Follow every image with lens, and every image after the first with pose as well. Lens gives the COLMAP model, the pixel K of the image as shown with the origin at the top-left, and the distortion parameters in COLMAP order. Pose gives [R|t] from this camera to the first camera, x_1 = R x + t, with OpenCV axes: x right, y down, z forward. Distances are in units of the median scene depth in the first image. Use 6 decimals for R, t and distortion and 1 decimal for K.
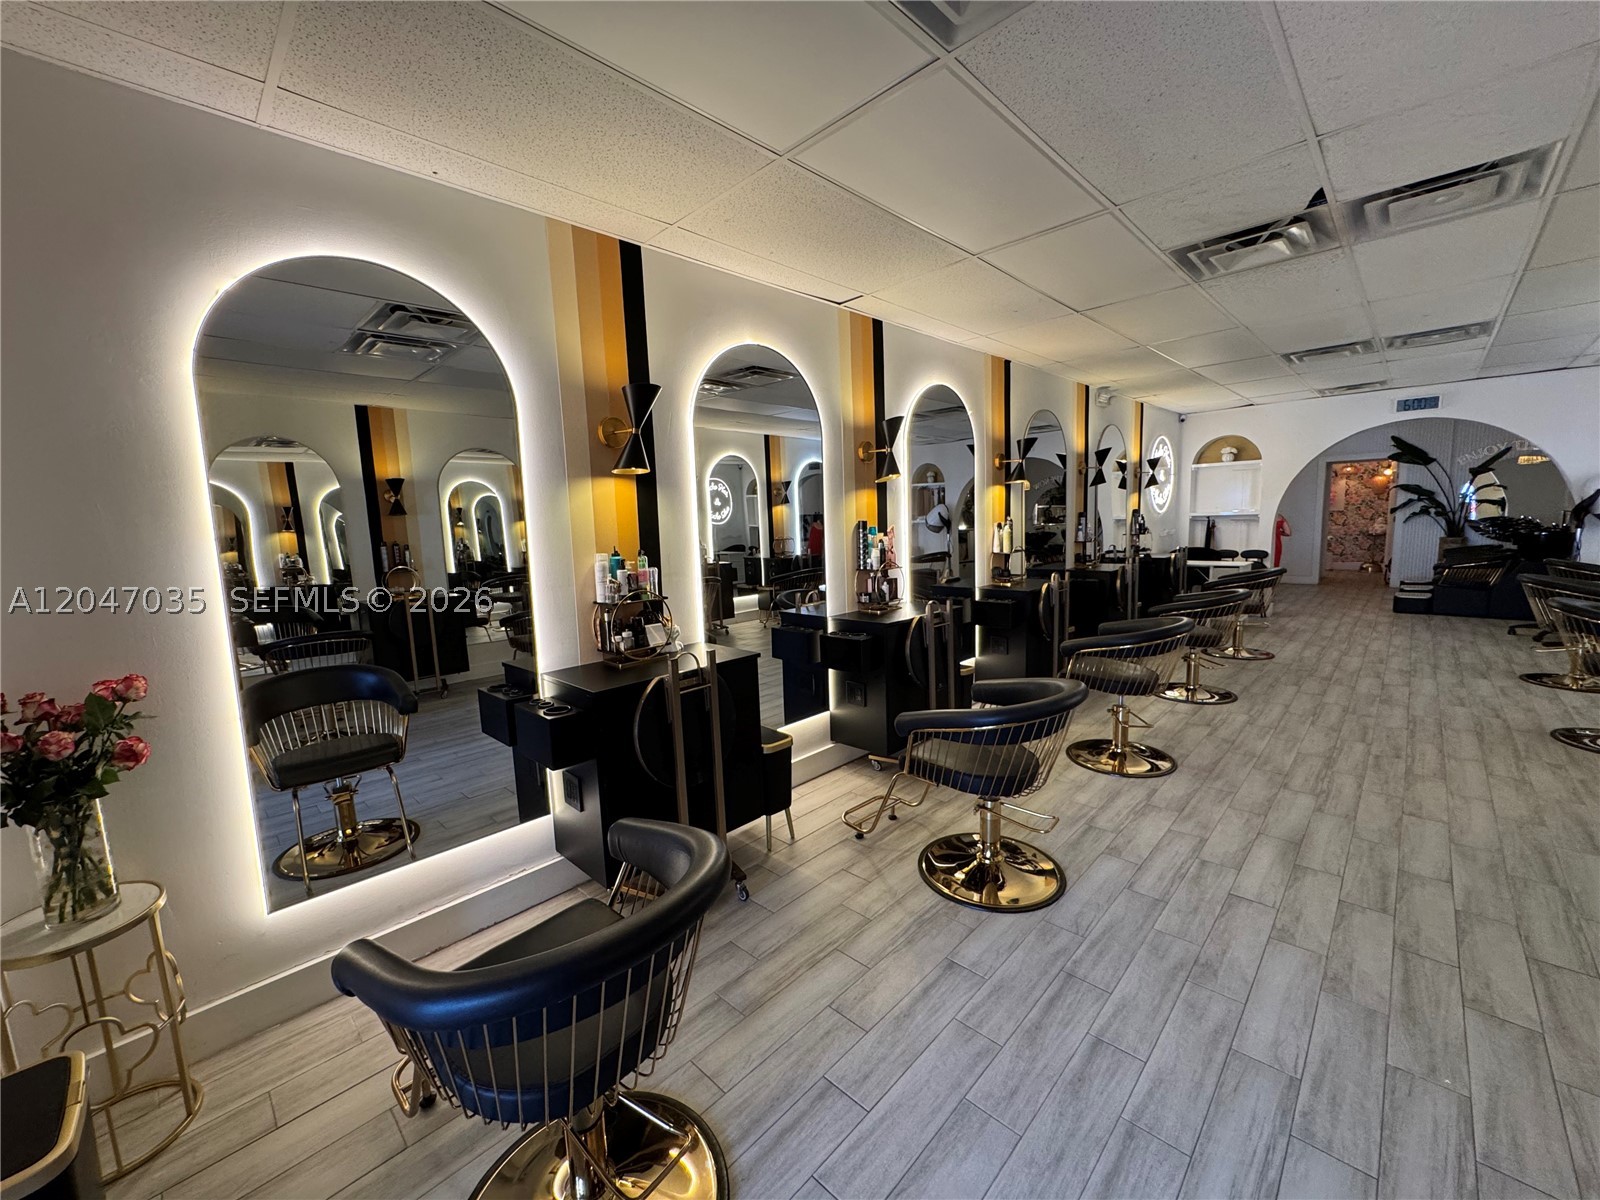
lens RADIAL K [[636.6, 0, 799.3], [0, 636.6, 599.2], [0, 0, 1]] dist [-0.003324, 0.000021]
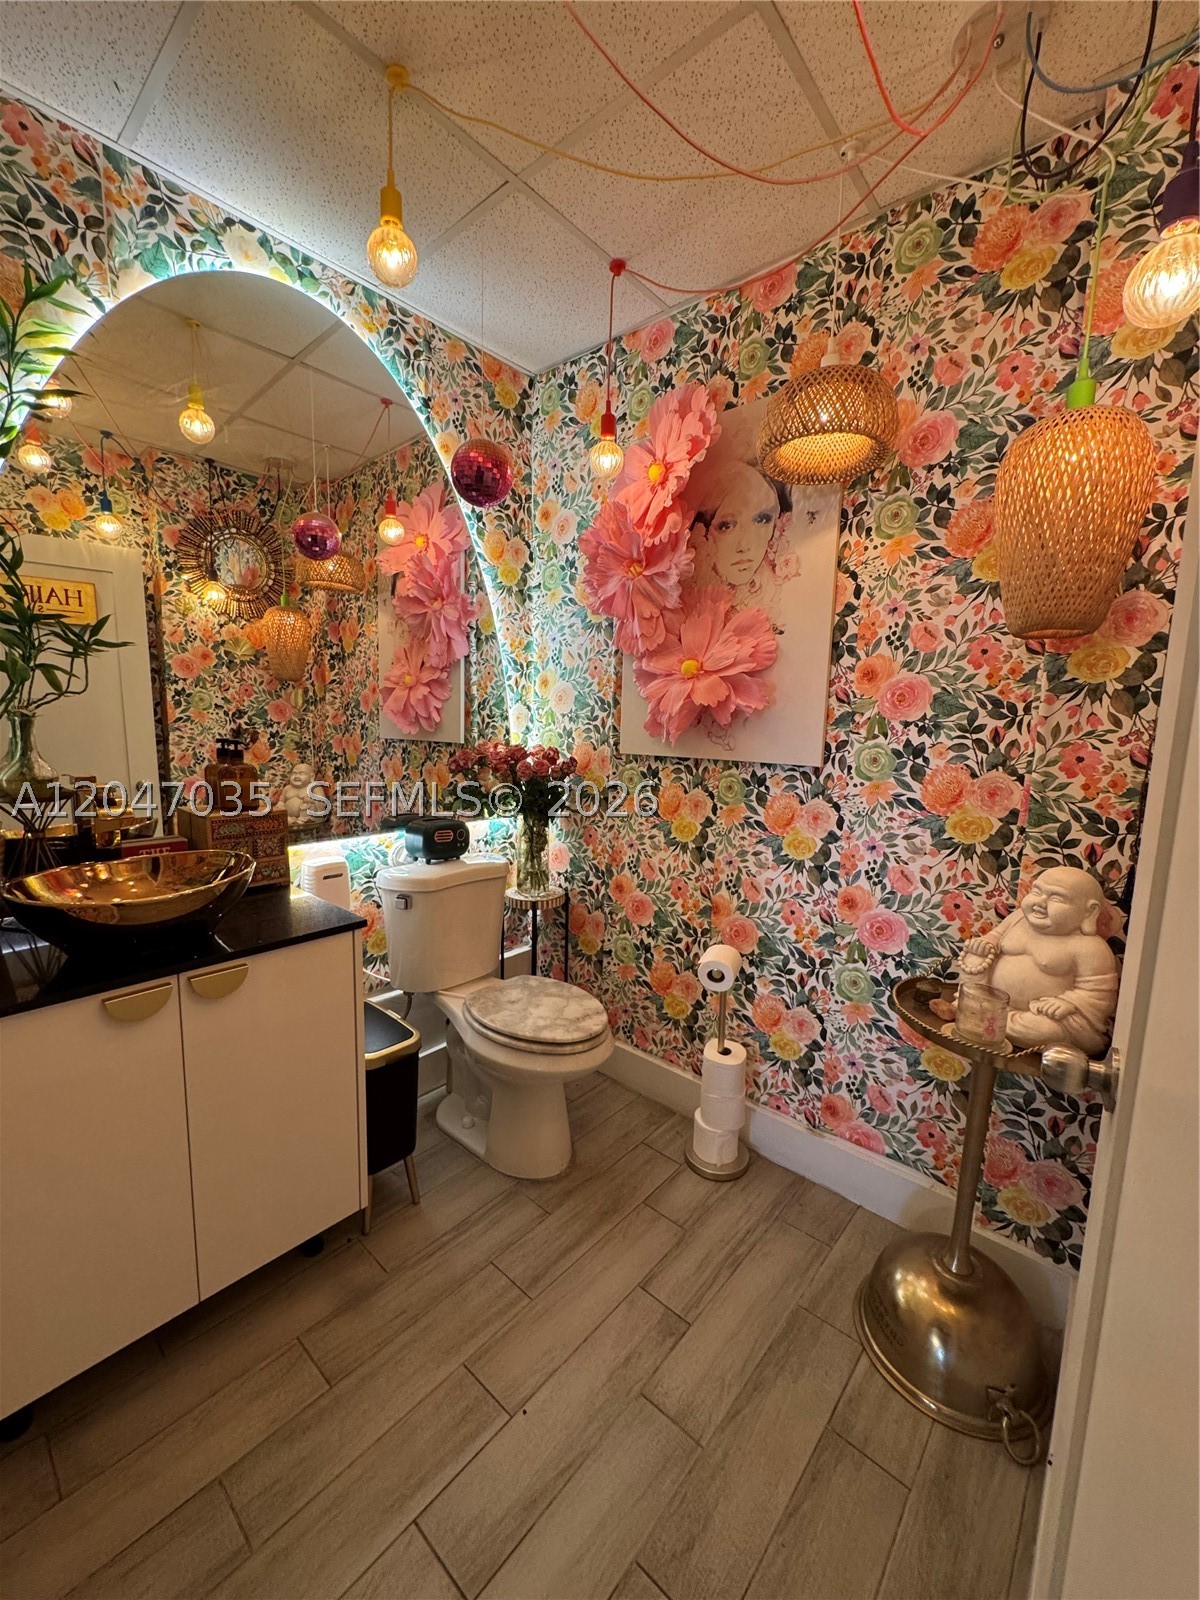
lens RADIAL K [[638.5, 0, 600.5], [0, 638.5, 799.0], [0, 0, 1]] dist [-0.002619, 0.000215]
pose [[0.997047, 0.050947, 0.057460, 2.755010], [-0.051121, 0.998691, 0.001560, -0.448934], [-0.057305, -0.004493, 0.998347, 2.973644]]
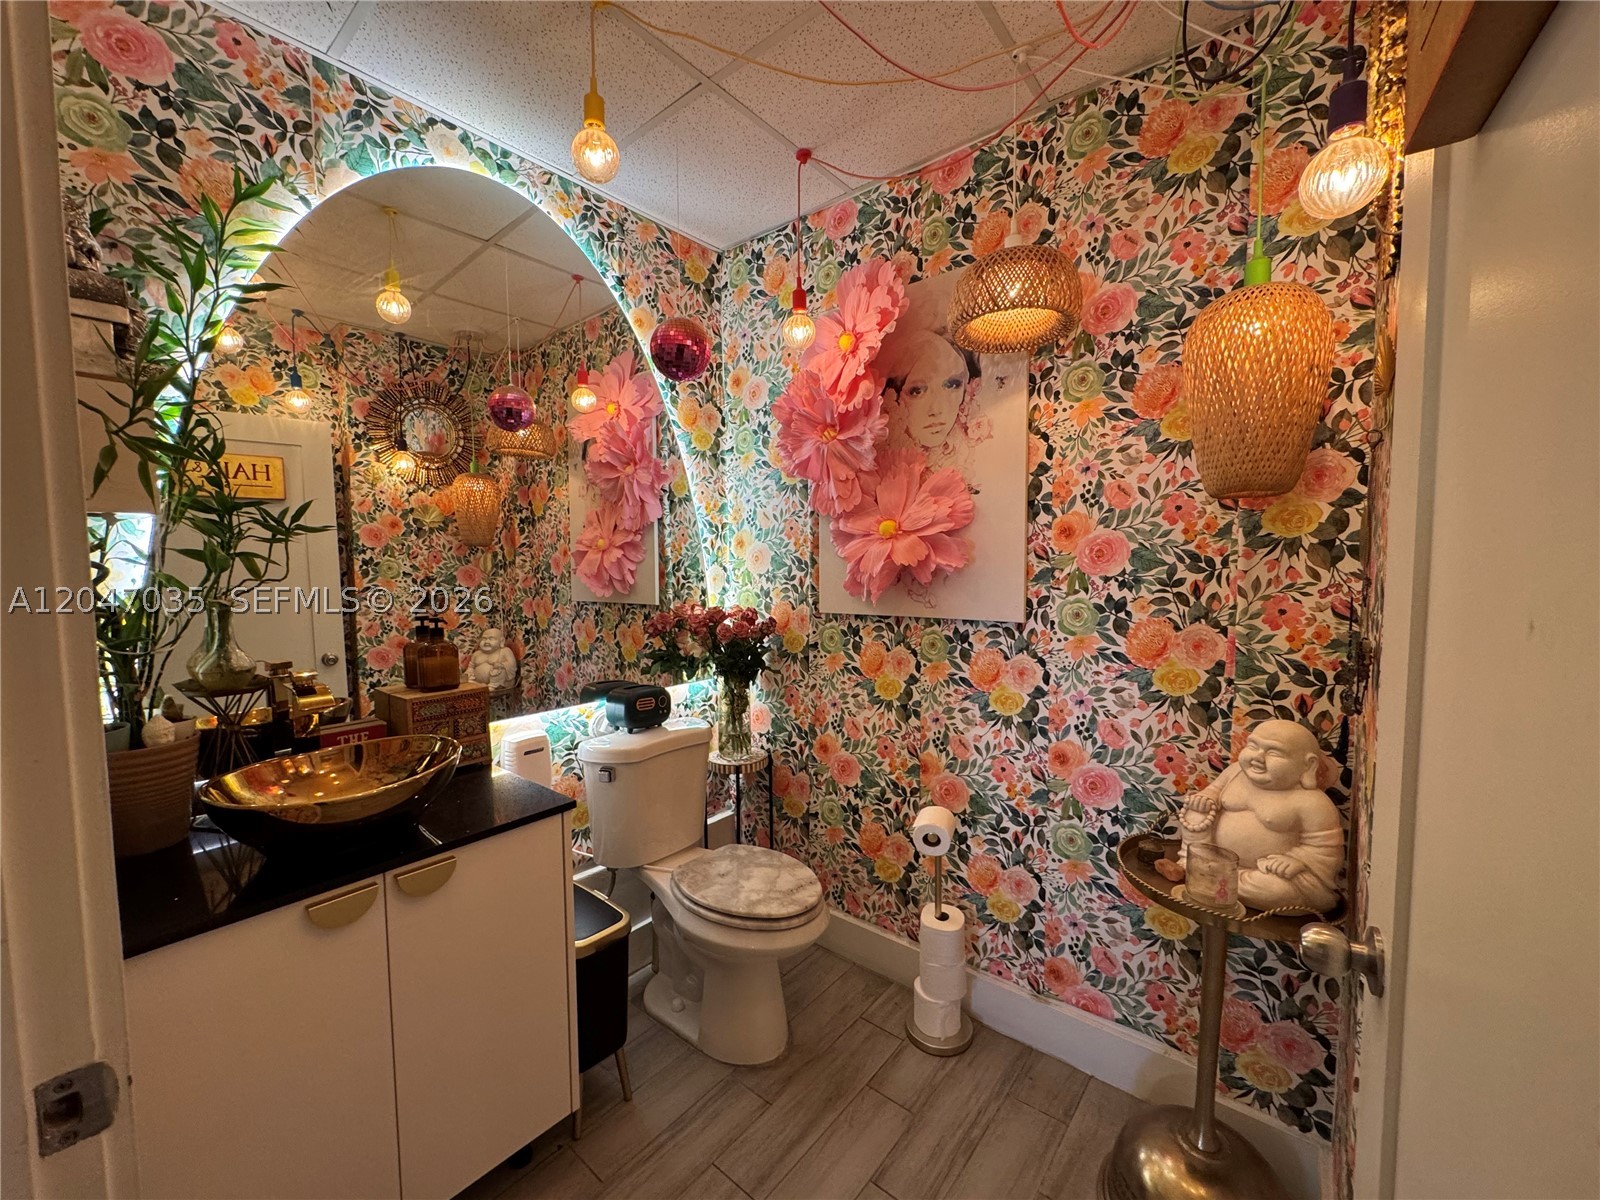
lens RADIAL K [[636.6, 0, 799.3], [0, 636.6, 599.2], [0, 0, 1]] dist [-0.003324, 0.000021]
pose [[0.996486, 0.019518, 0.081459, 2.737689], [-0.013935, 0.997550, -0.068552, -0.462601], [-0.082597, 0.067176, 0.994316, 2.976307]]
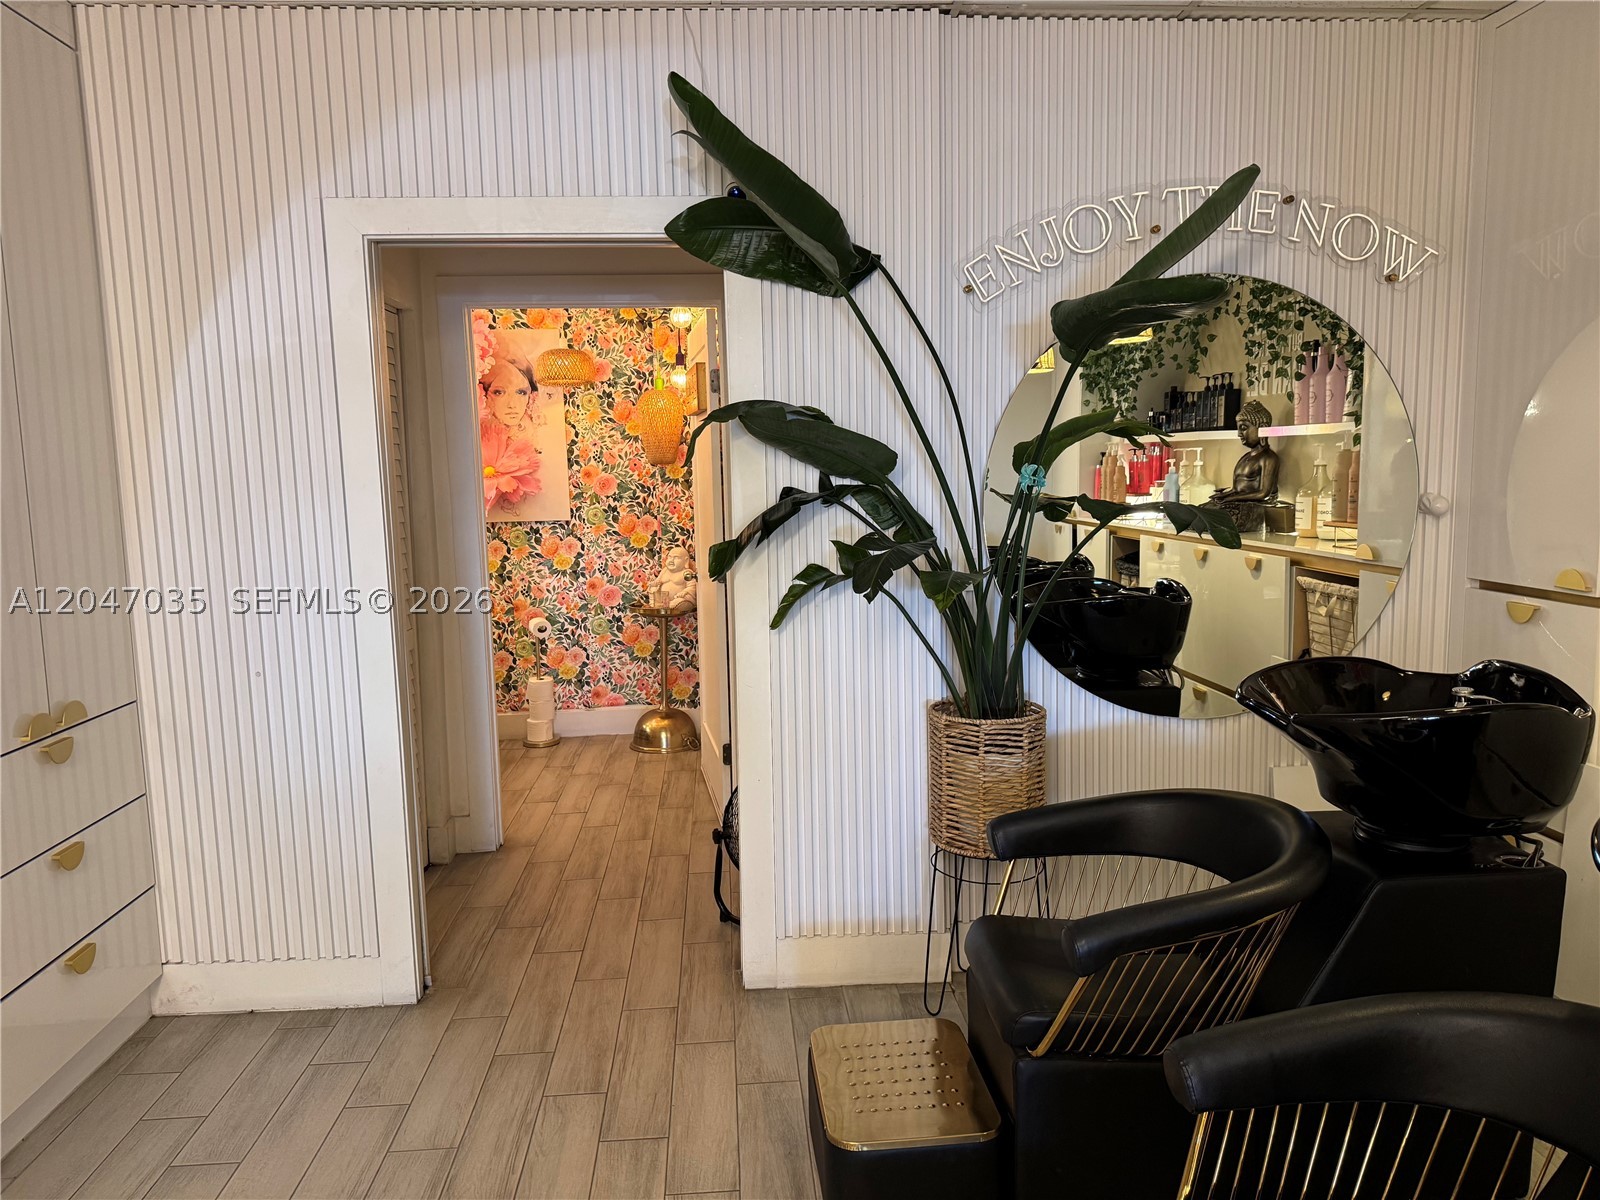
lens RADIAL K [[1104.8, 0, 830.2], [0, 1104.8, 610.1], [0, 0, 1]] dist [0.058106, -0.041739]
pose [[0.644751, -0.074346, 0.760769, 1.947851], [0.095483, 0.995297, 0.016344, -0.340013], [-0.758406, 0.062103, 0.648817, 2.103764]]
